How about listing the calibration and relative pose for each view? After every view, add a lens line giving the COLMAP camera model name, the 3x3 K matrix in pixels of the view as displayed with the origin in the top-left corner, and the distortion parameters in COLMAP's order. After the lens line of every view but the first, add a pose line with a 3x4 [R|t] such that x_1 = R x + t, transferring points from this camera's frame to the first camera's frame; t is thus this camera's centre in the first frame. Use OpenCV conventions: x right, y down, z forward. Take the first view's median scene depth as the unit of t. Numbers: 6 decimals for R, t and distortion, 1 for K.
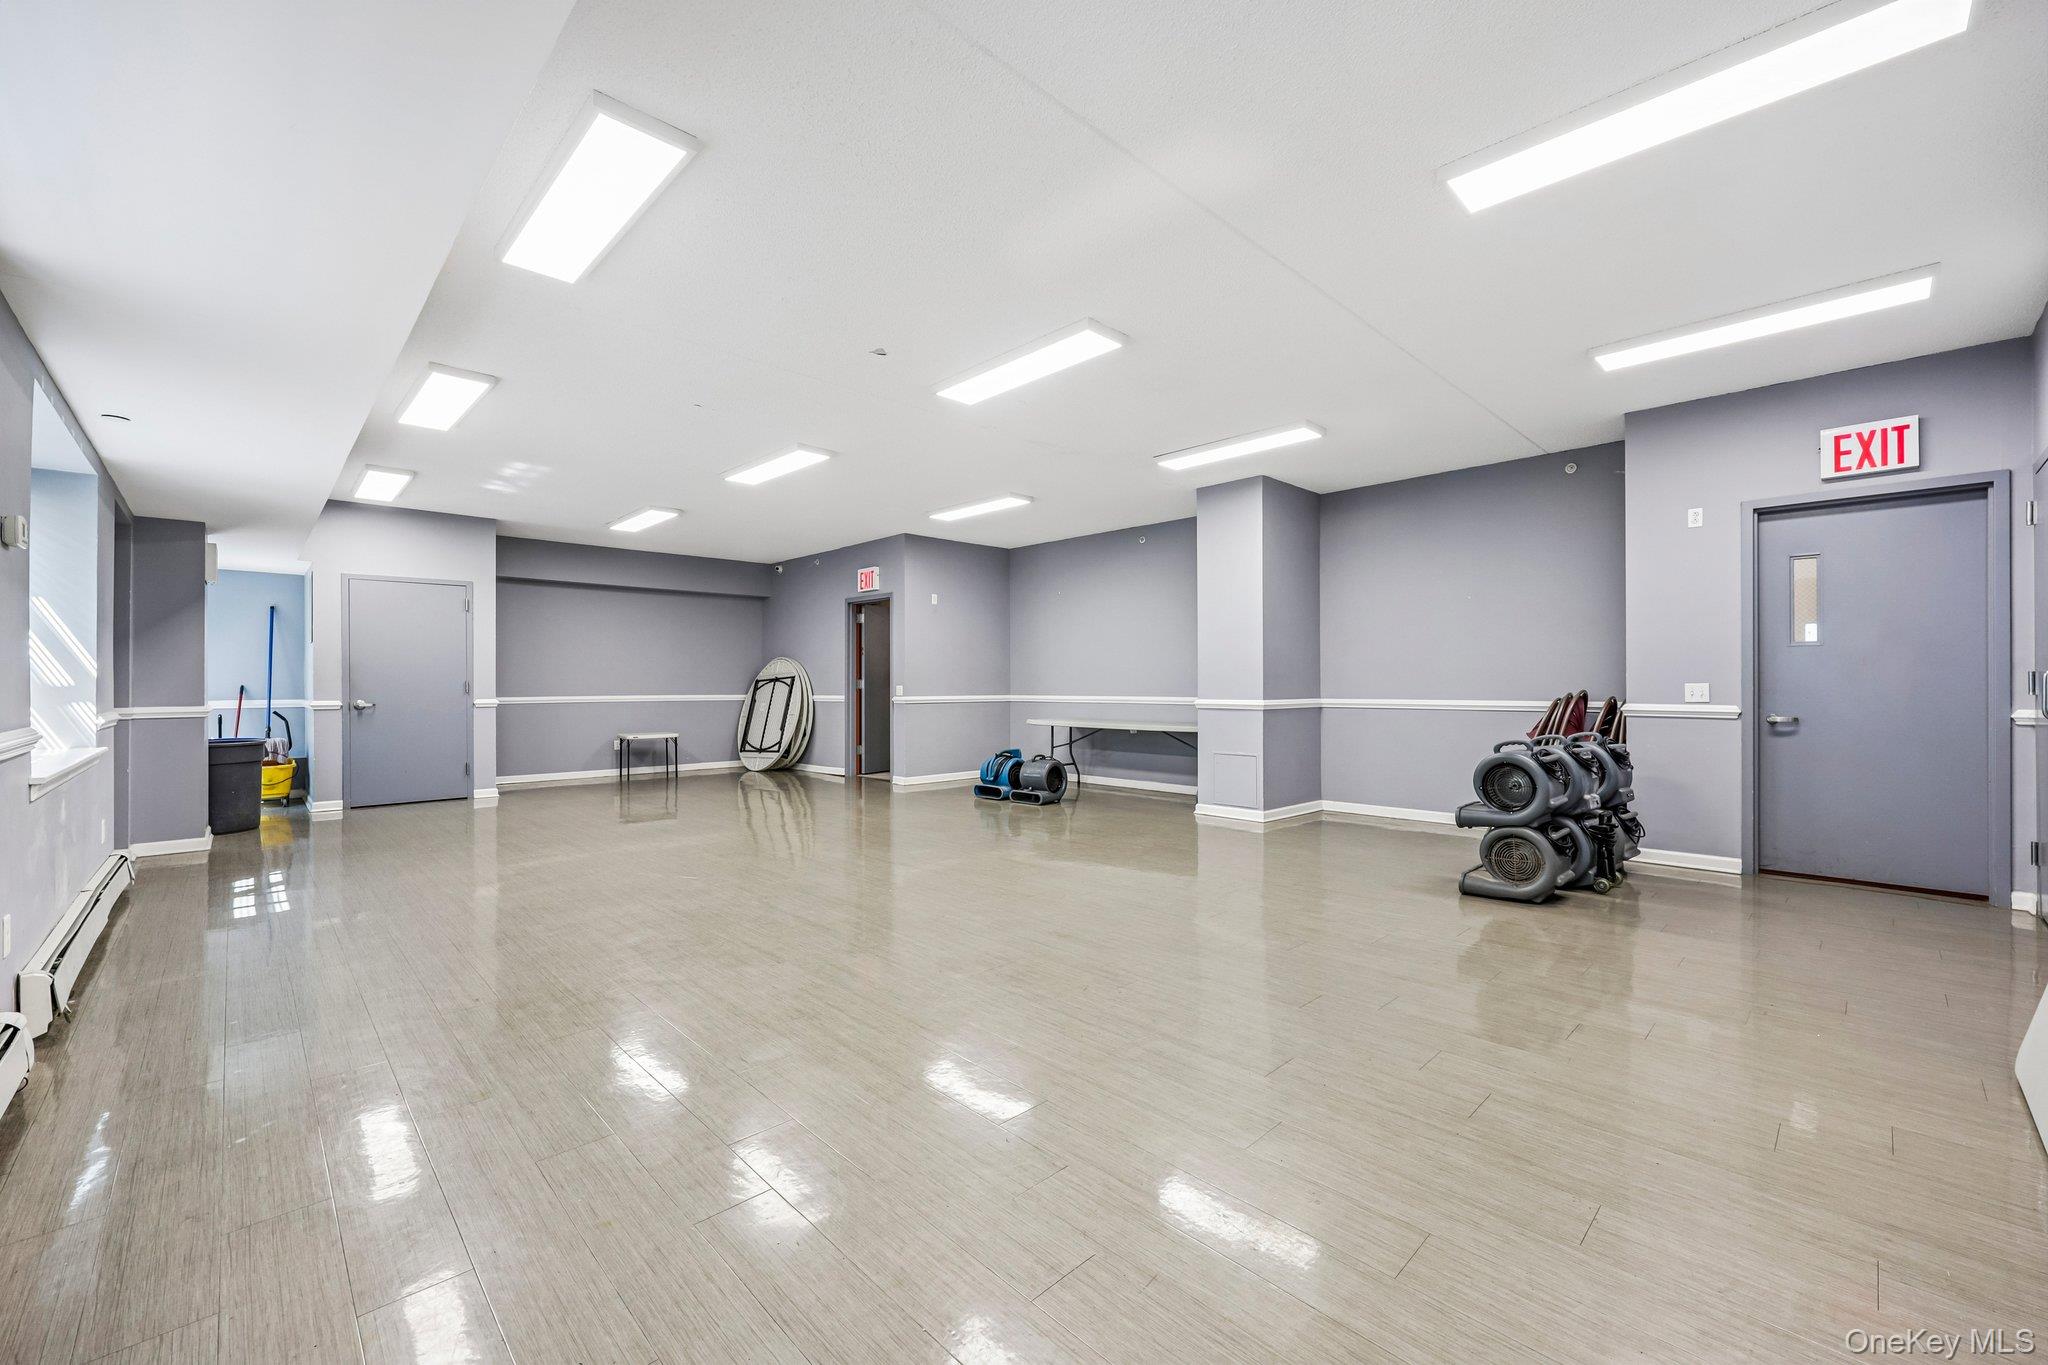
lens RADIAL K [[824.6, 0, 1028.7], [0, 824.6, 684.4], [0, 0, 1]] dist [0.000091, 0.000273]
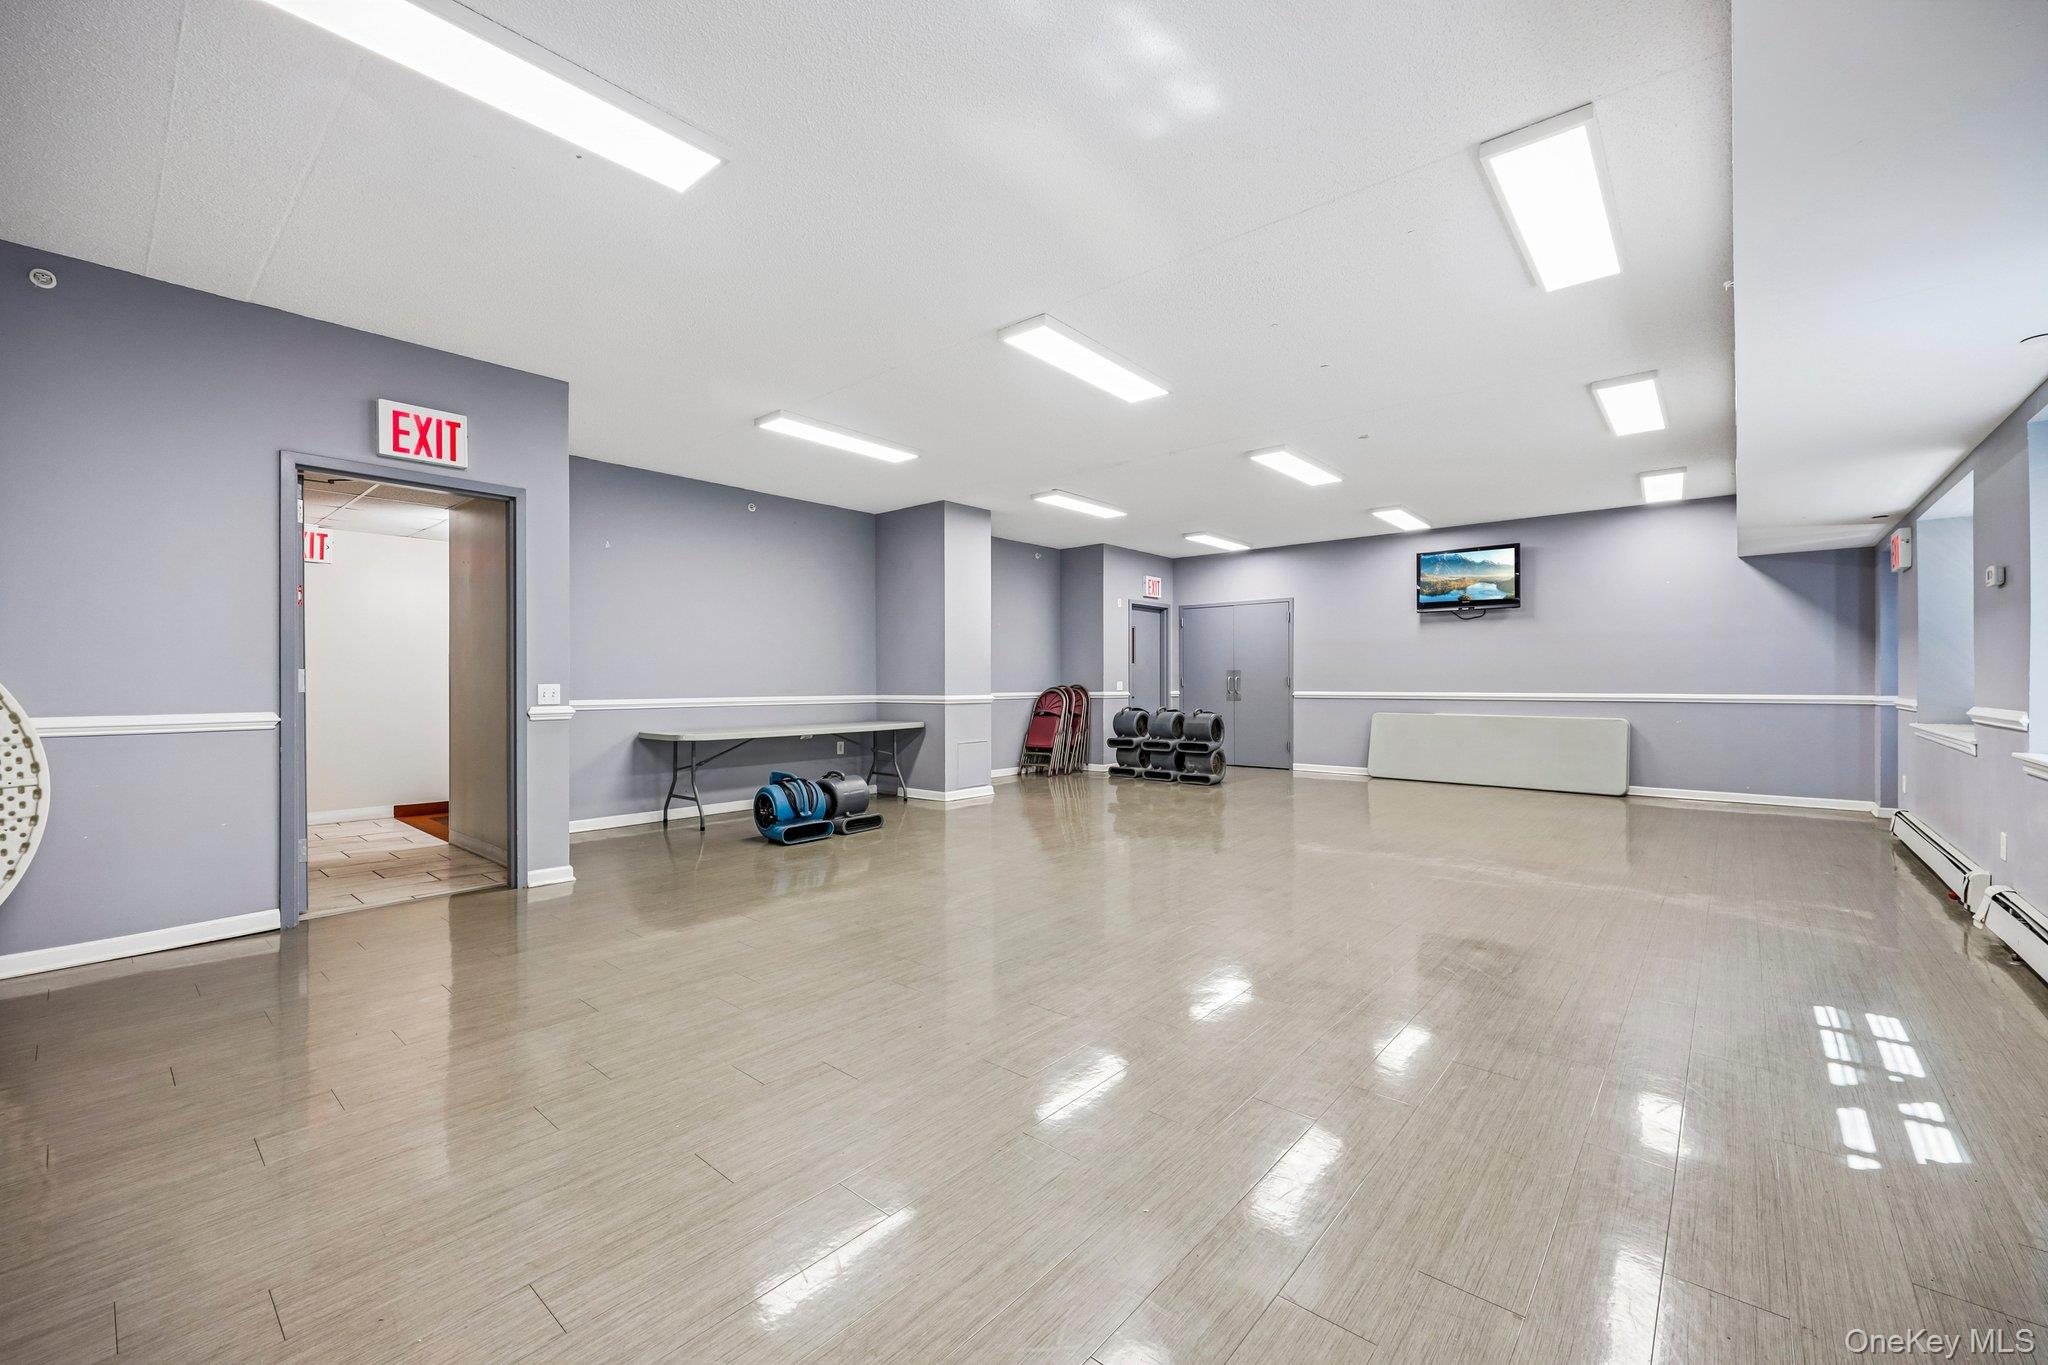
lens RADIAL K [[824.6, 0, 1028.7], [0, 824.6, 684.4], [0, 0, 1]] dist [0.000091, 0.000273]
pose [[-0.086519, -0.000743, 0.996250, -0.940194], [0.000214, 1.000000, 0.000765, 0.002288], [-0.996250, 0.000279, -0.086519, 1.056146]]
